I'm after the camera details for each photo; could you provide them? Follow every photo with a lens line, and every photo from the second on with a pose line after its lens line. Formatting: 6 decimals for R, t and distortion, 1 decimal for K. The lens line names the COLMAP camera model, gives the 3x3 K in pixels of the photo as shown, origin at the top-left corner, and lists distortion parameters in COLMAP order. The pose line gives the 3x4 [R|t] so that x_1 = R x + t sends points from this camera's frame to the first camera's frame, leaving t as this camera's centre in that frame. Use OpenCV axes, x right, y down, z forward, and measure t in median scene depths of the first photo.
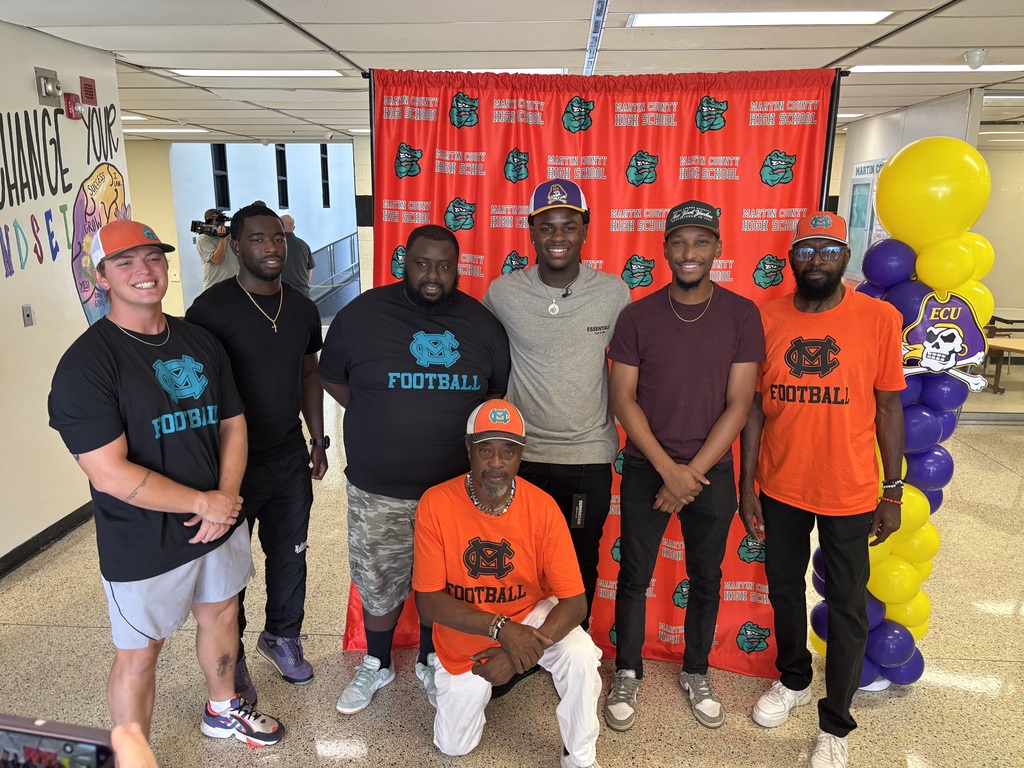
lens RADIAL K [[767.7, 0, 509.1], [0, 767.7, 384.7], [0, 0, 1]] dist [0.021208, 0.004164]
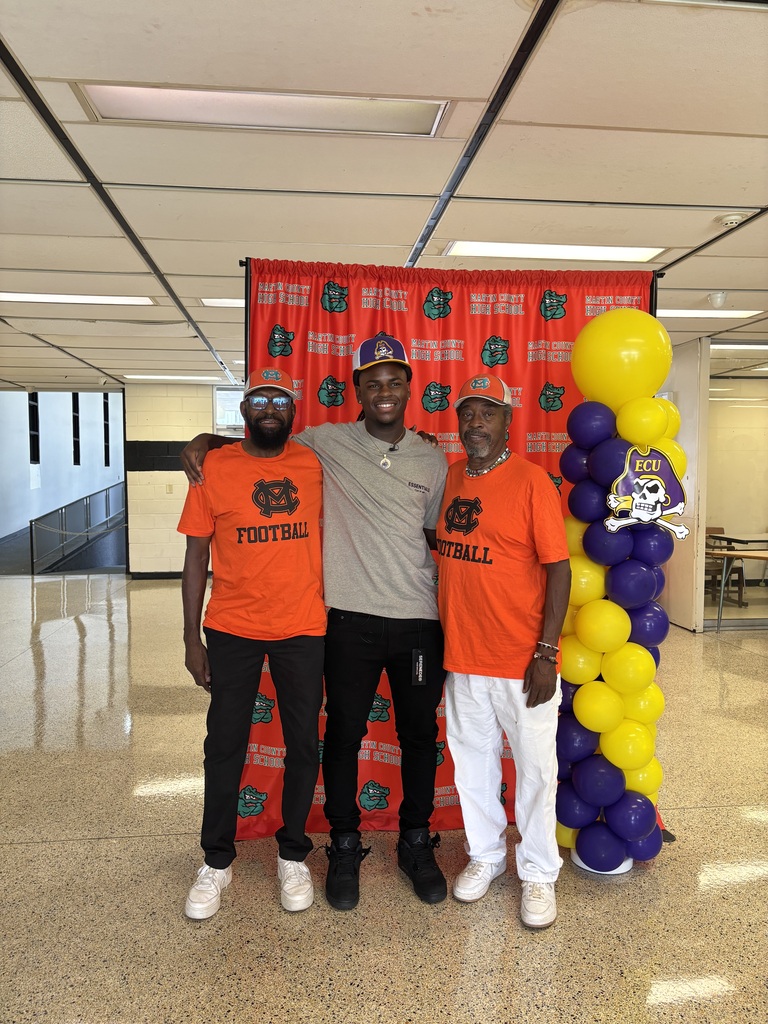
lens RADIAL K [[762.9, 0, 379.9], [0, 762.9, 515.9], [0, 0, 1]] dist [0.078885, -0.112259]
pose [[0.987089, -0.014619, 0.159503, -0.172795], [0.041260, 0.985427, -0.165016, 0.130346], [-0.154766, 0.169467, 0.973308, -0.014389]]
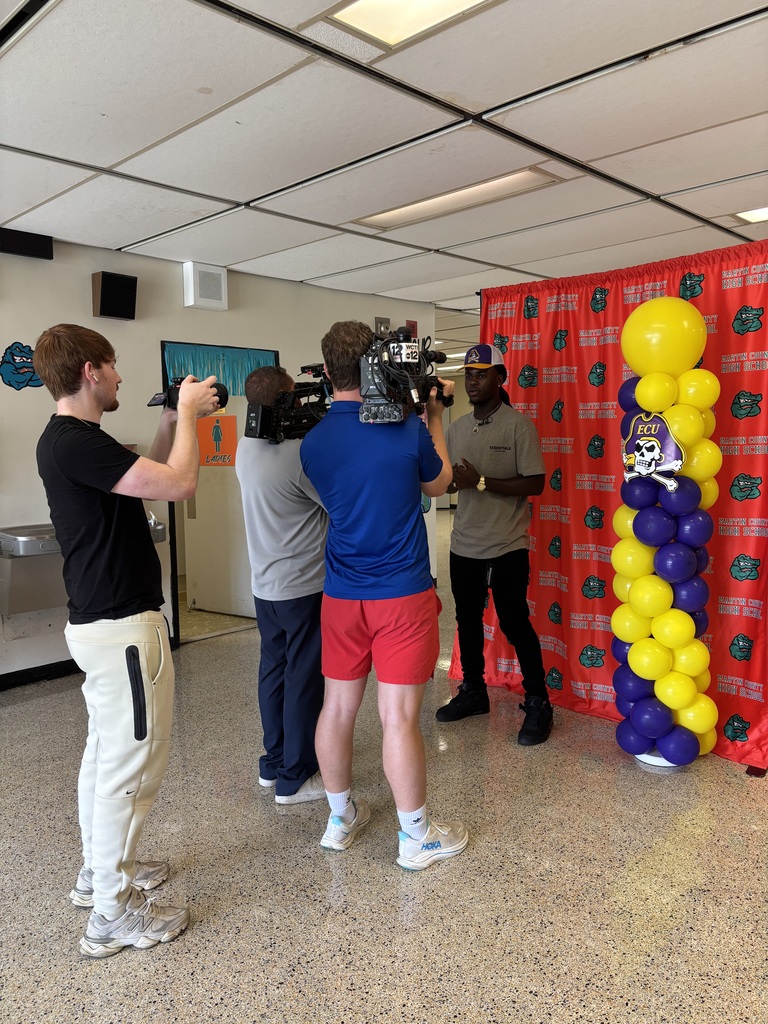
lens RADIAL K [[790.9, 0, 384.0], [0, 790.9, 512.0], [0, 0, 1]] dist [0.071067, 0.002012]
pose [[0.747387, 0.049950, -0.662509, 0.769458], [-0.135137, 0.987754, -0.077979, 0.193288], [0.650500, 0.147810, 0.744984, -0.273692]]
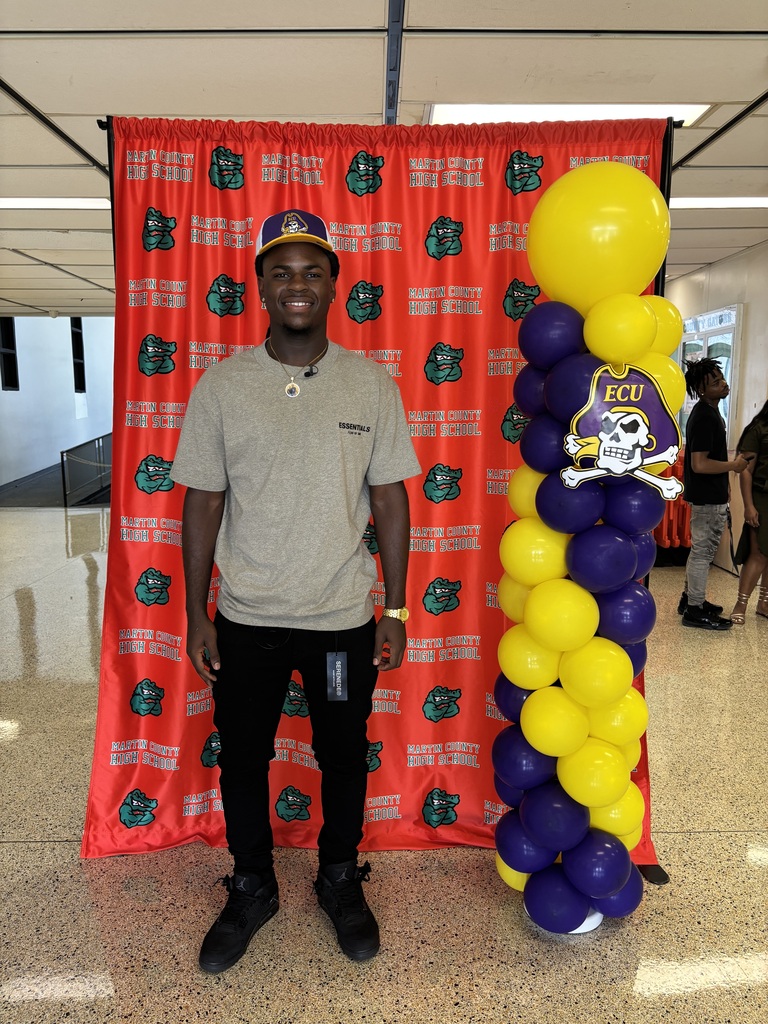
lens RADIAL K [[785.1, 0, 373.0], [0, 785.1, 511.6], [0, 0, 1]] dist [0.017483, 0.011290]
pose [[0.997779, -0.019290, 0.063759, 0.036902], [0.024636, 0.996148, -0.084161, 0.081298], [-0.061890, 0.085545, 0.994410, 0.188485]]
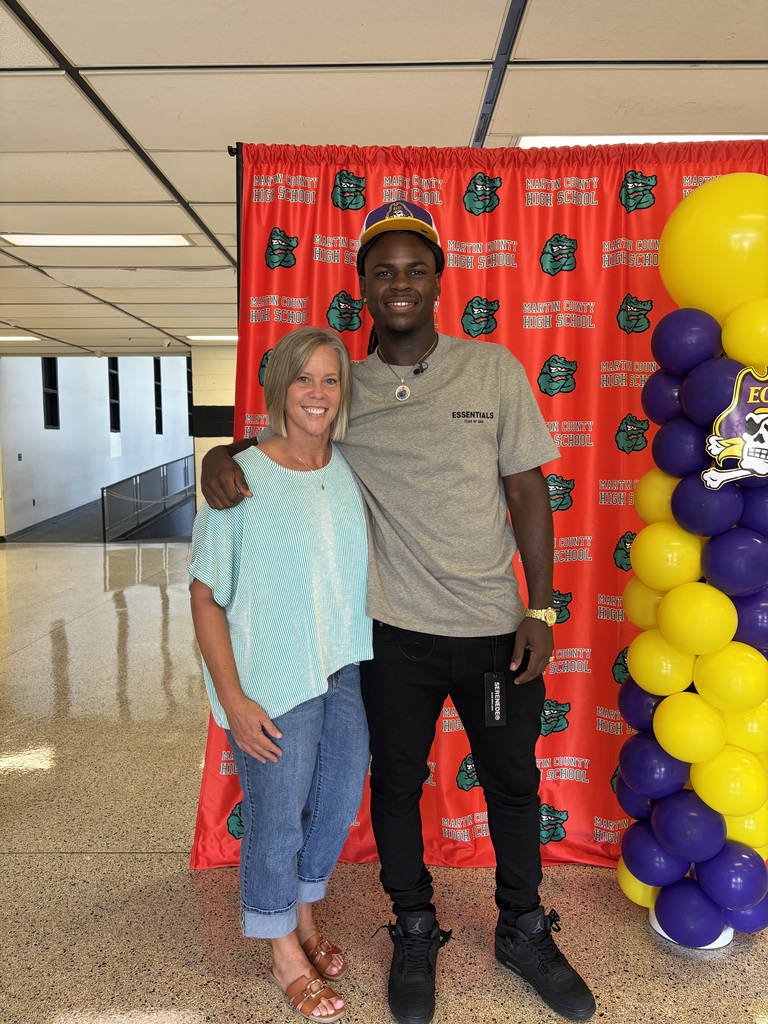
lens RADIAL K [[785.1, 0, 373.0], [0, 785.1, 511.6], [0, 0, 1]] dist [0.017483, 0.011290]
pose [[0.999162, -0.012480, 0.038969, -0.069571], [0.017741, 0.990310, -0.137735, 0.116205], [-0.036873, 0.138311, 0.989702, 0.185711]]
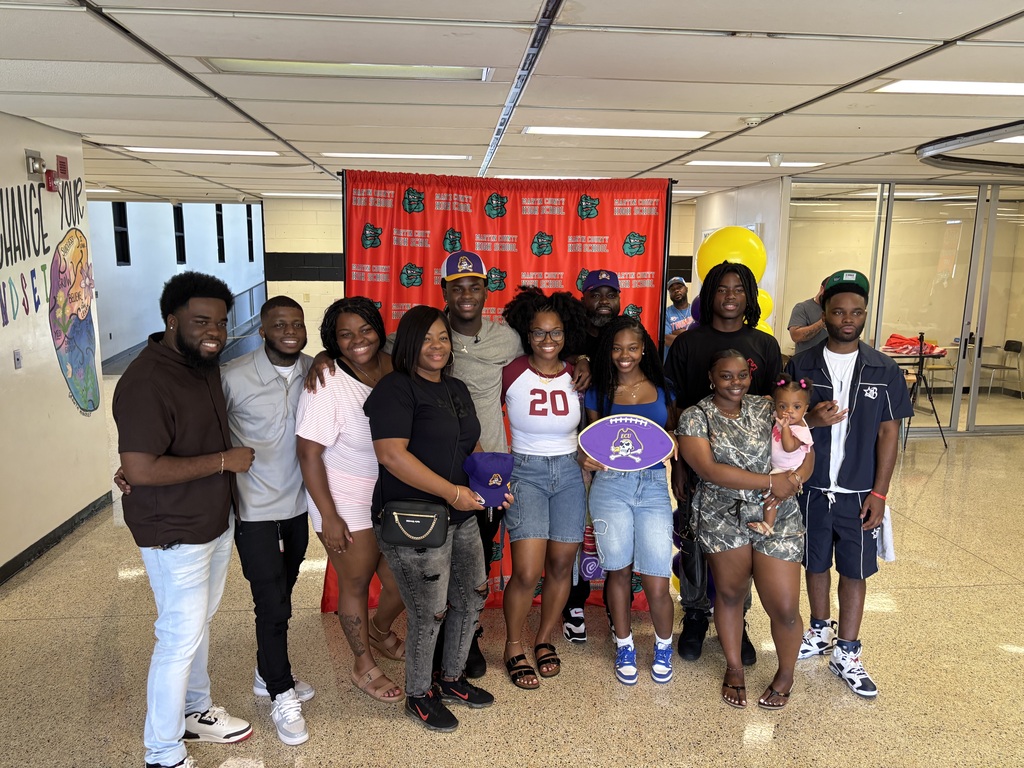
lens RADIAL K [[731.7, 0, 516.7], [0, 731.7, 385.0], [0, 0, 1]] dist [0.109022, -0.125329]
pose [[0.987596, -0.022328, 0.155423, -0.088708], [0.032068, 0.997656, -0.060443, 0.057655], [-0.153709, 0.064678, 0.985997, -0.306535]]
